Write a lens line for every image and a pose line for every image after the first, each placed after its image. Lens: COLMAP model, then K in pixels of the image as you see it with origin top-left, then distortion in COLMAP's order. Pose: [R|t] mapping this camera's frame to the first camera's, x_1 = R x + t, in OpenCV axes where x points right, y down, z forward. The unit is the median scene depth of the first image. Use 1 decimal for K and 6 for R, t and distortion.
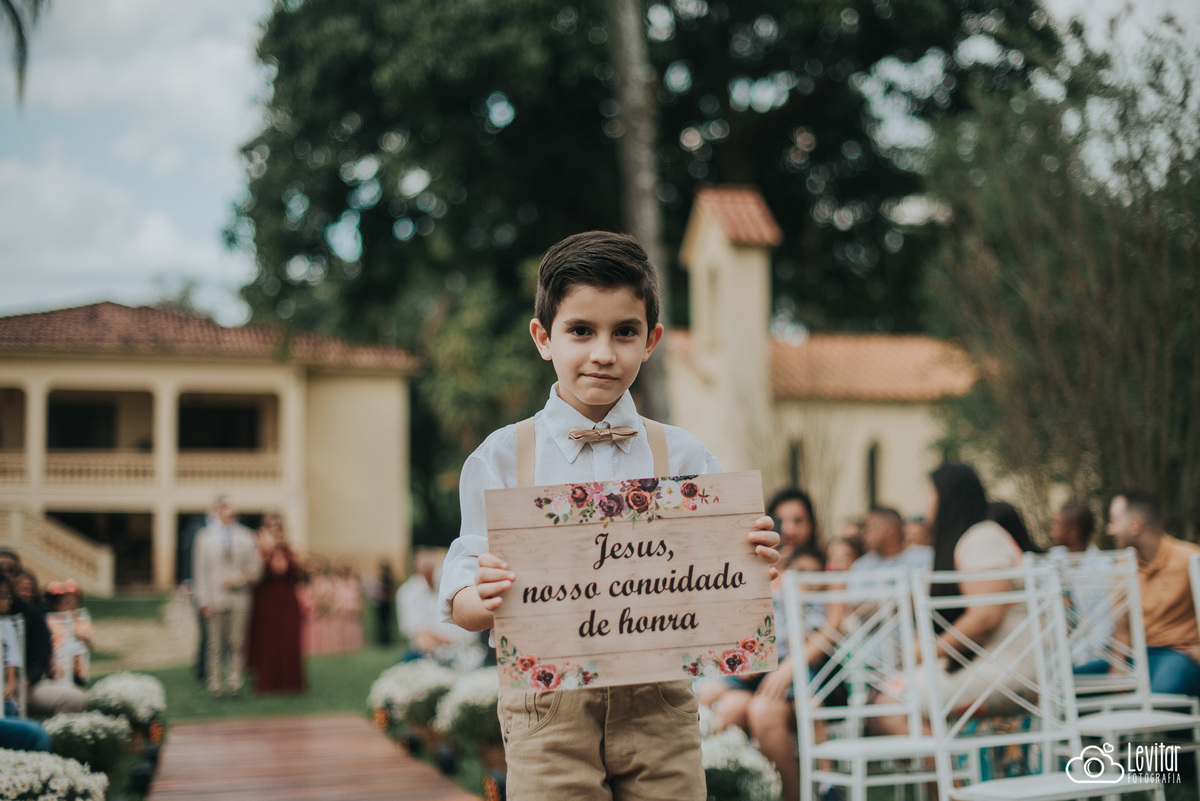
lens RADIAL K [[1821.3, 0, 600.0], [0, 1821.3, 400.5], [0, 0, 1]] dist [-0.114802, 0.010650]
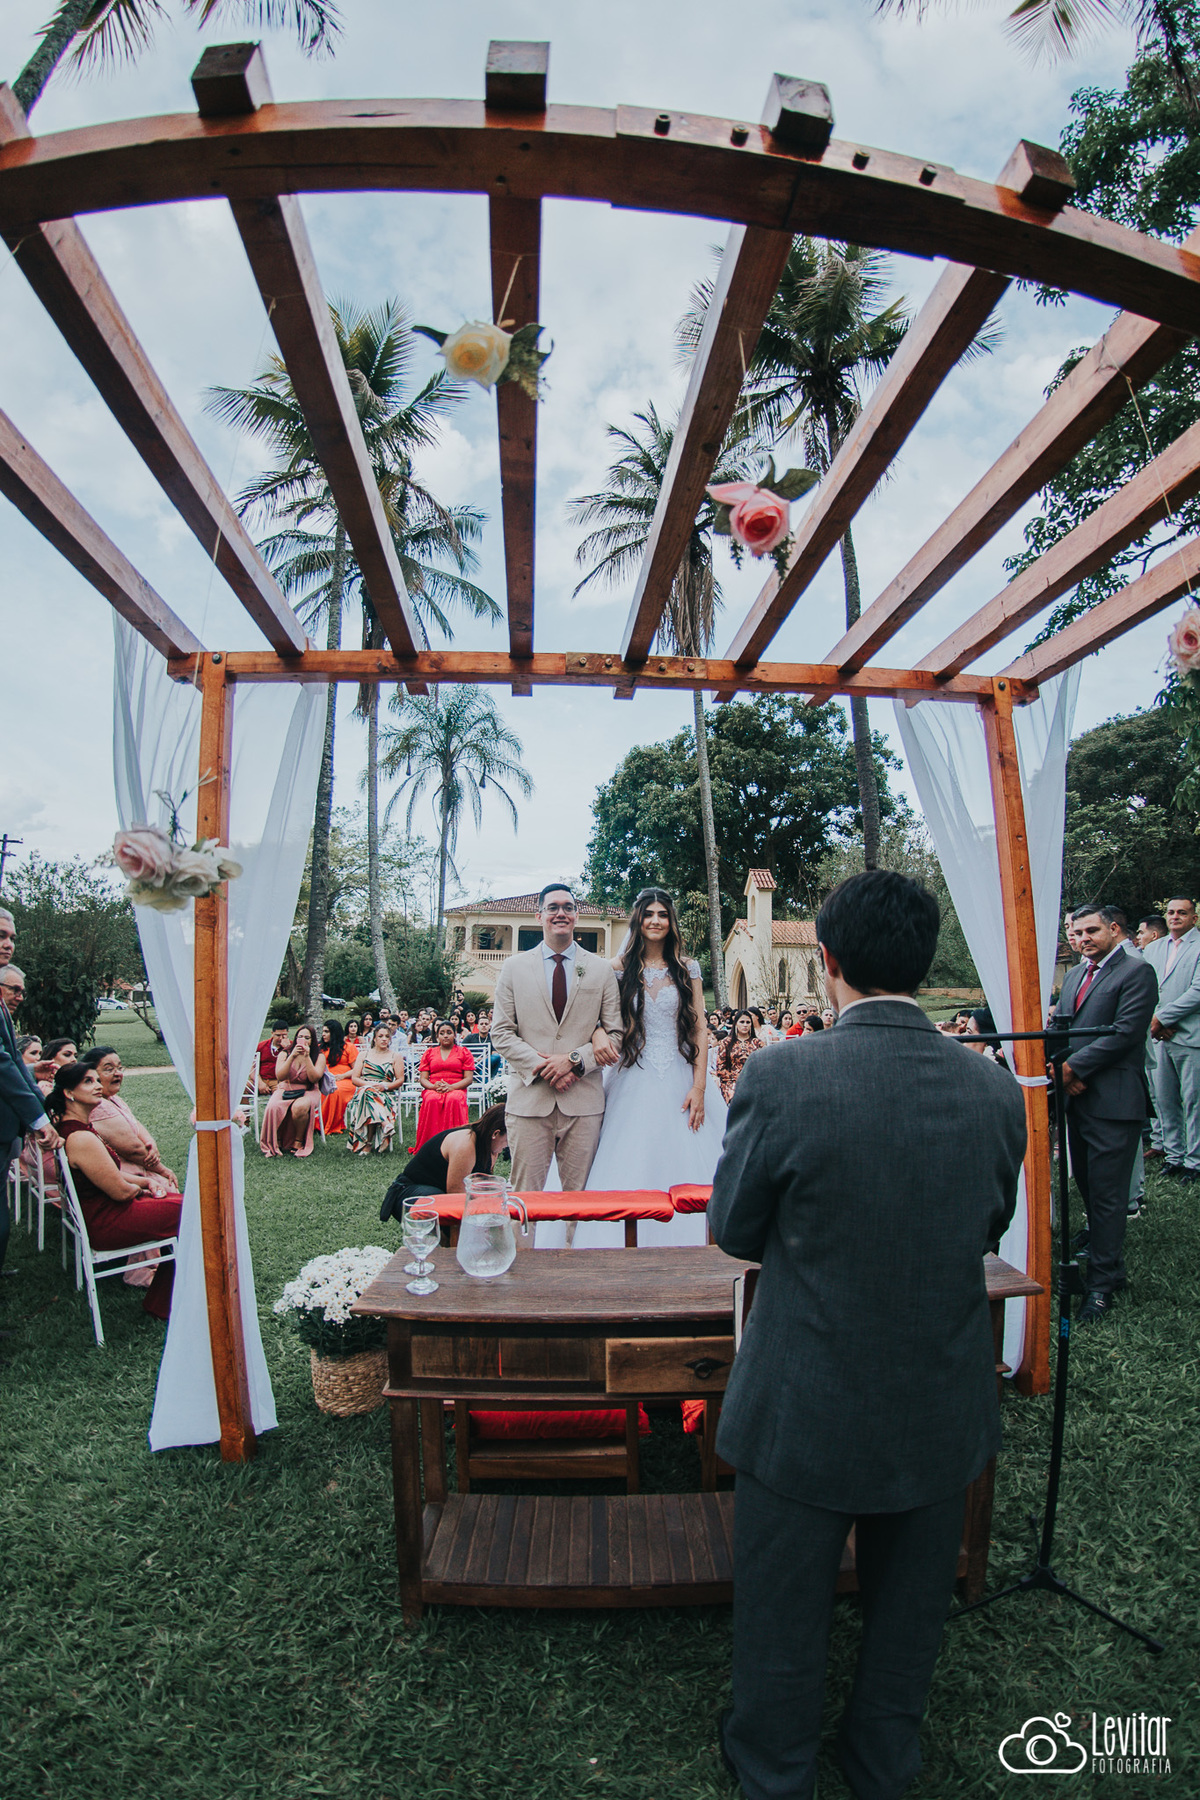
lens RADIAL K [[728.8, 0, 600.0], [0, 728.8, 900.0], [0, 0, 1]] dist [-0.106614, -0.000021]
pose [[0.982606, 0.008482, -0.185508, 0.027292], [-0.013771, 0.999534, -0.027241, -0.025635], [0.185190, 0.029322, 0.982265, -0.096518]]
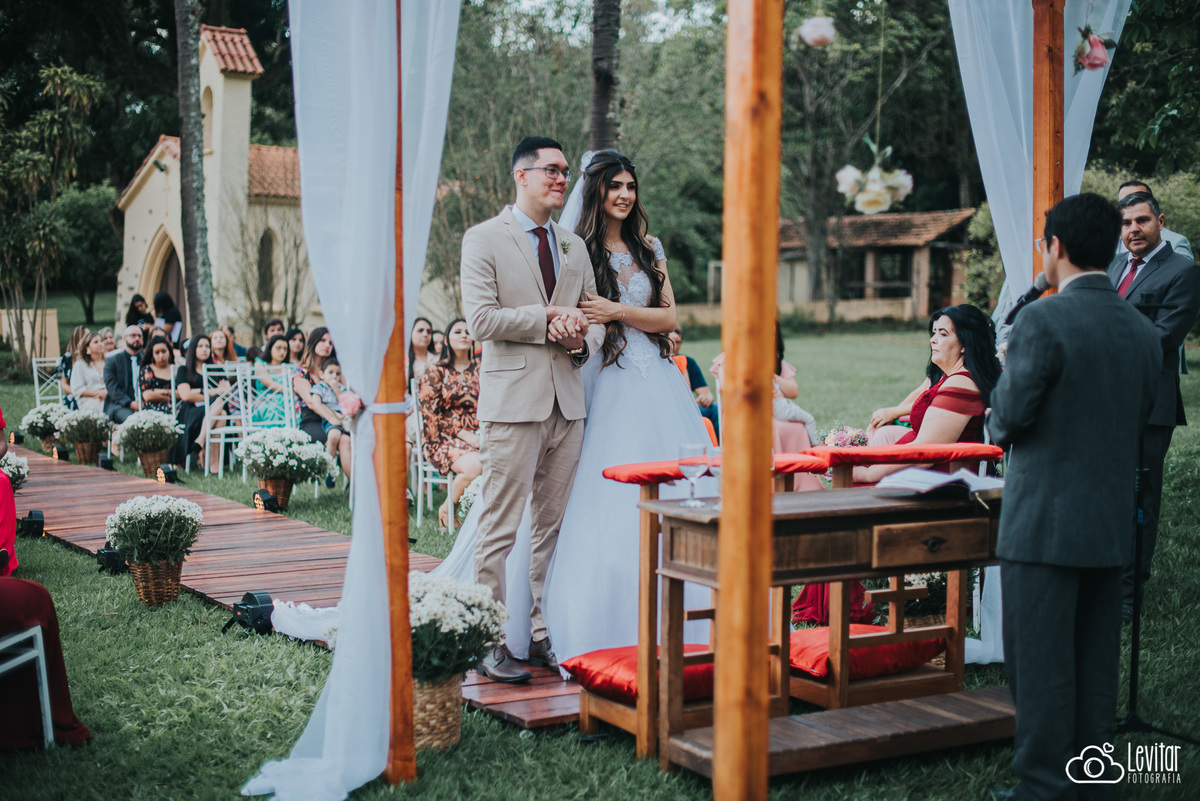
lens RADIAL K [[1821.3, 0, 600.0], [0, 1821.3, 400.5], [0, 0, 1]] dist [-0.114802, 0.010650]
pose [[0.946746, 0.027528, 0.320801, -0.051938], [-0.071609, 0.989387, 0.126433, -0.027320], [-0.313916, -0.142672, 0.938670, -0.187605]]
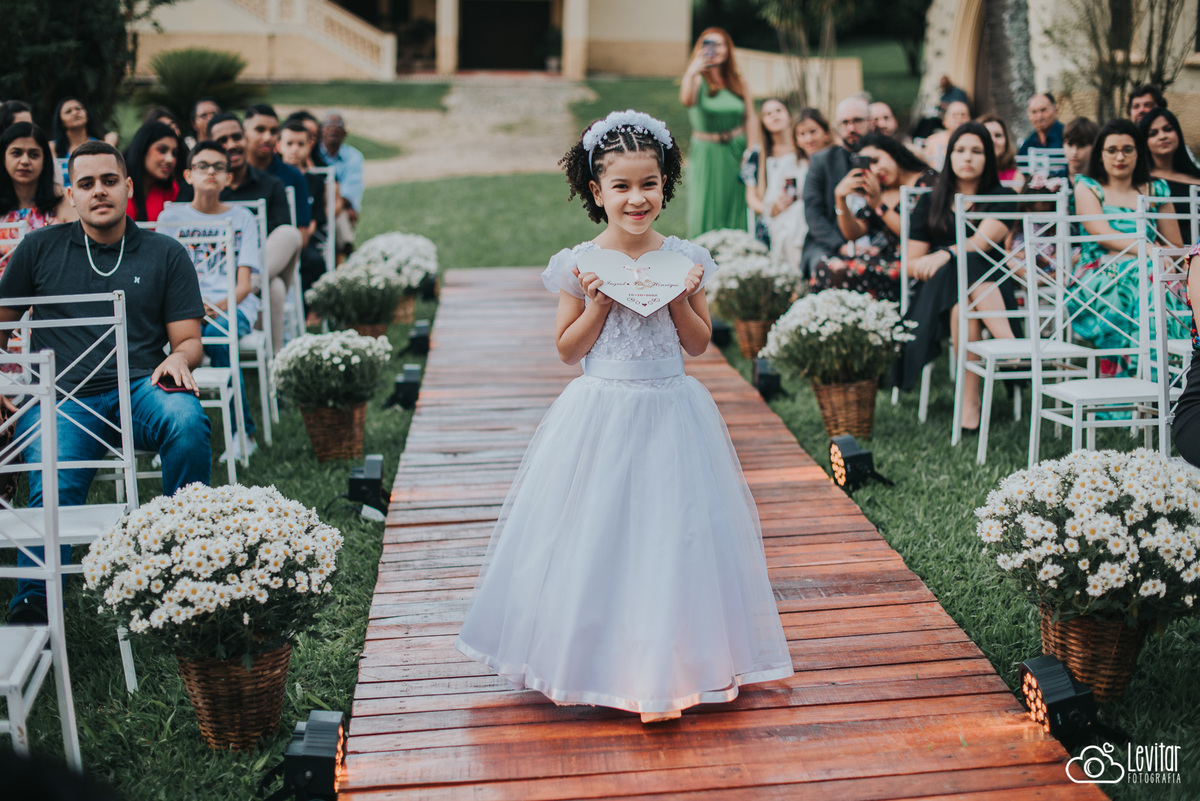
lens RADIAL K [[1741.7, 0, 600.0], [0, 1741.7, 400.5], [0, 0, 1]] dist [-0.124286, -0.013842]
pose [[0.988311, 0.058343, -0.140842, -0.013498], [-0.014989, 0.956581, 0.291081, -0.006352], [0.151710, -0.285568, 0.946274, 0.063631]]
